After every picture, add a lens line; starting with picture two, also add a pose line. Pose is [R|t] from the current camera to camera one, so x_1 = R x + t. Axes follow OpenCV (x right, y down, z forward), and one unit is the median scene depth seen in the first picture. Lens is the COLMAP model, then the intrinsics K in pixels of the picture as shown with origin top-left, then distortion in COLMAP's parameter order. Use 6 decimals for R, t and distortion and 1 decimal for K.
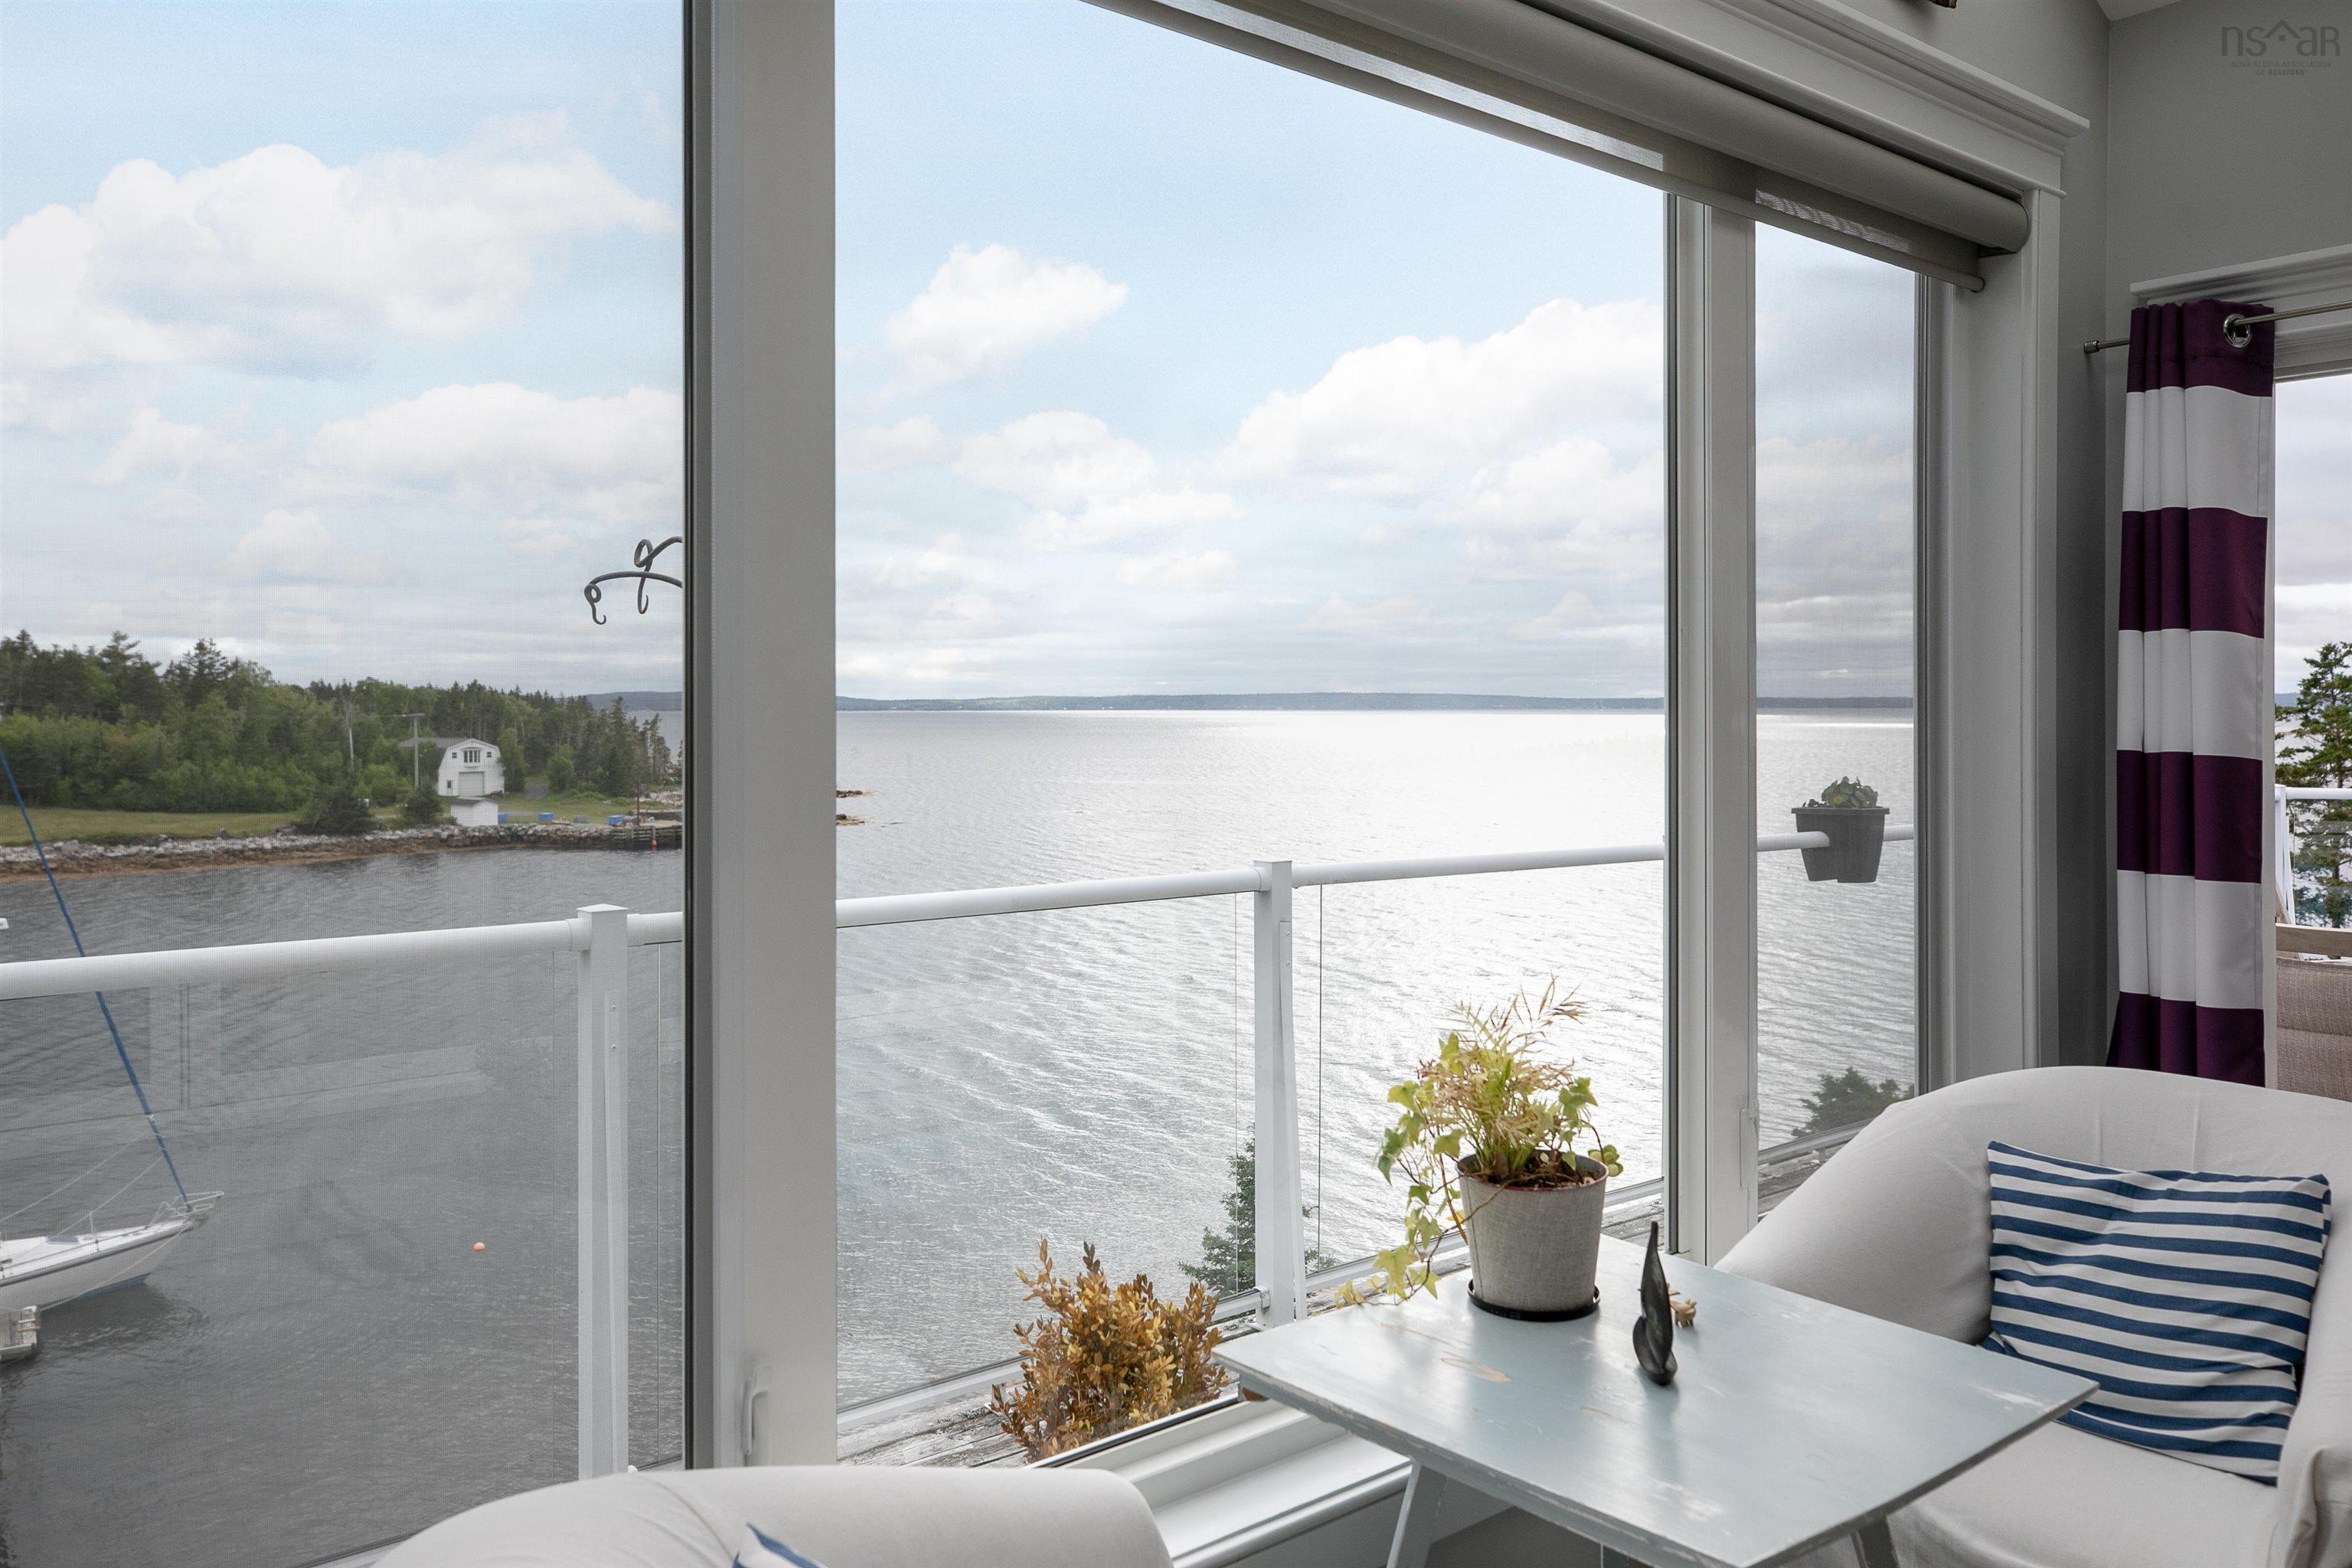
lens RADIAL K [[1856.4, 0, 1167.5], [0, 1856.4, 789.0], [0, 0, 1]] dist [-0.016128, -0.009594]
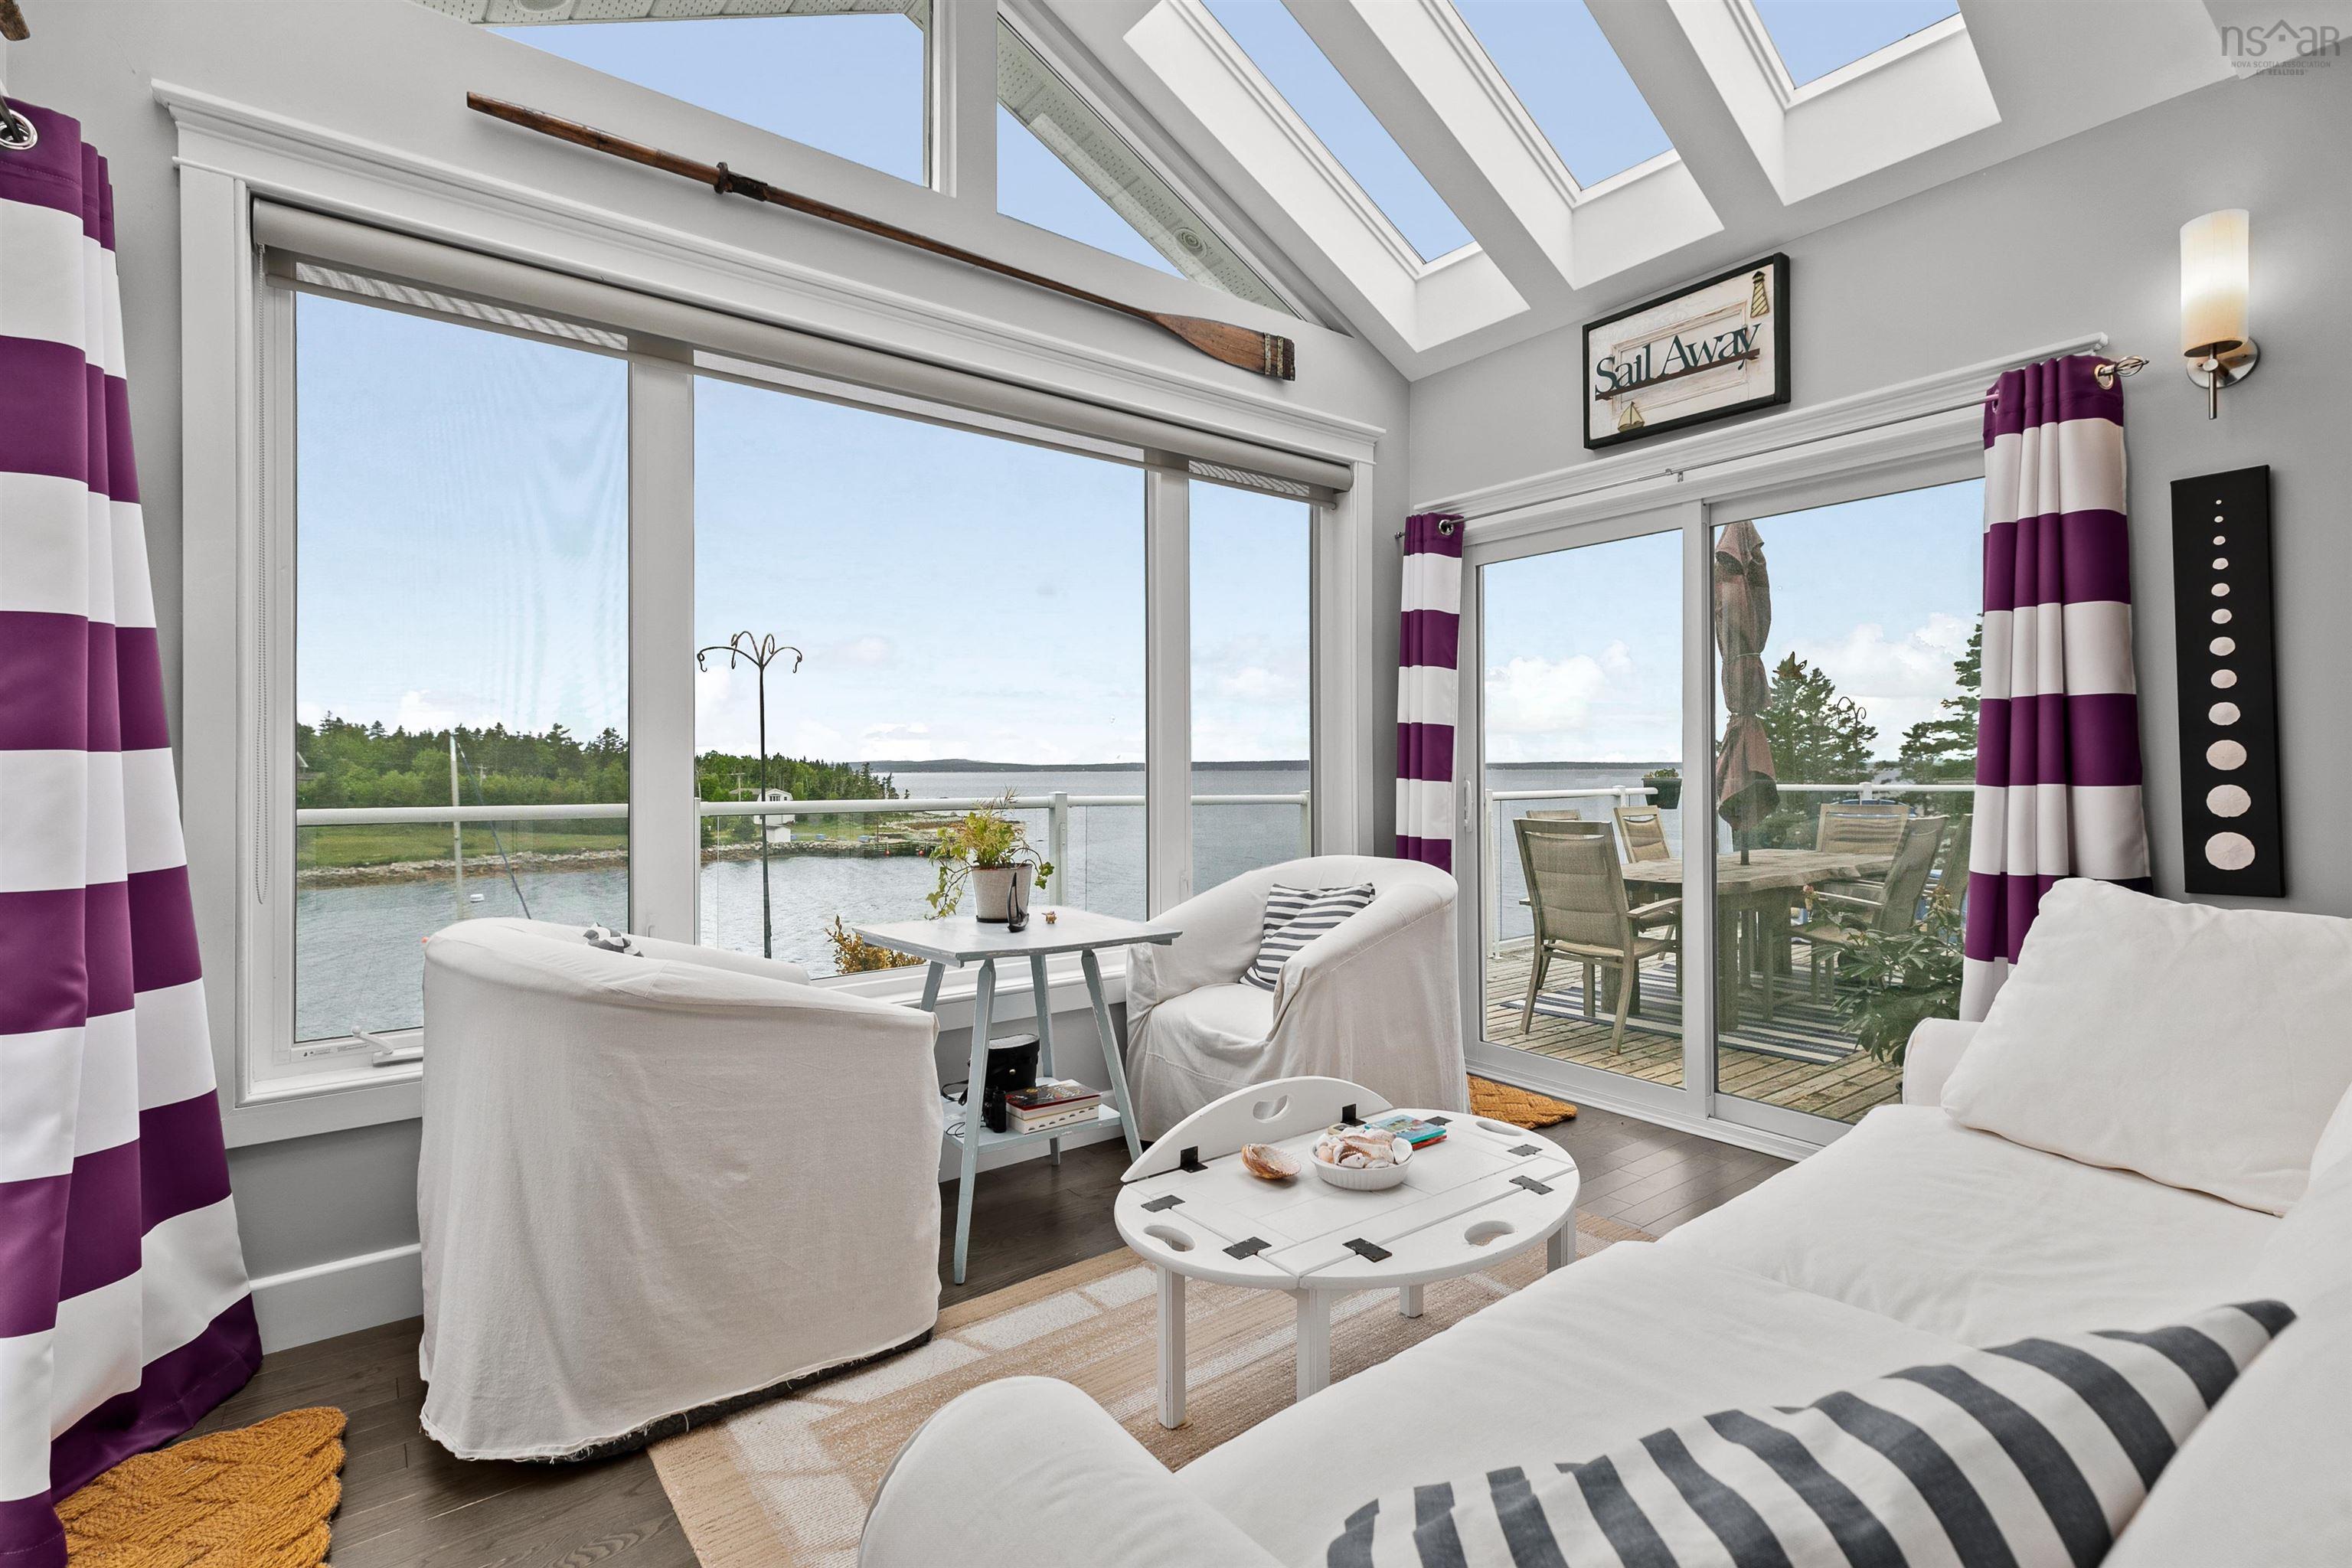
lens RADIAL K [[1144.2, 0, 1193.8], [0, 1144.2, 774.8], [0, 0, 1]] dist [-0.001253, -0.001174]
pose [[0.999929, -0.005281, -0.010652, 0.273708], [0.004865, 0.999237, -0.038754, 0.084343], [0.010849, 0.038699, 0.999192, -0.305336]]
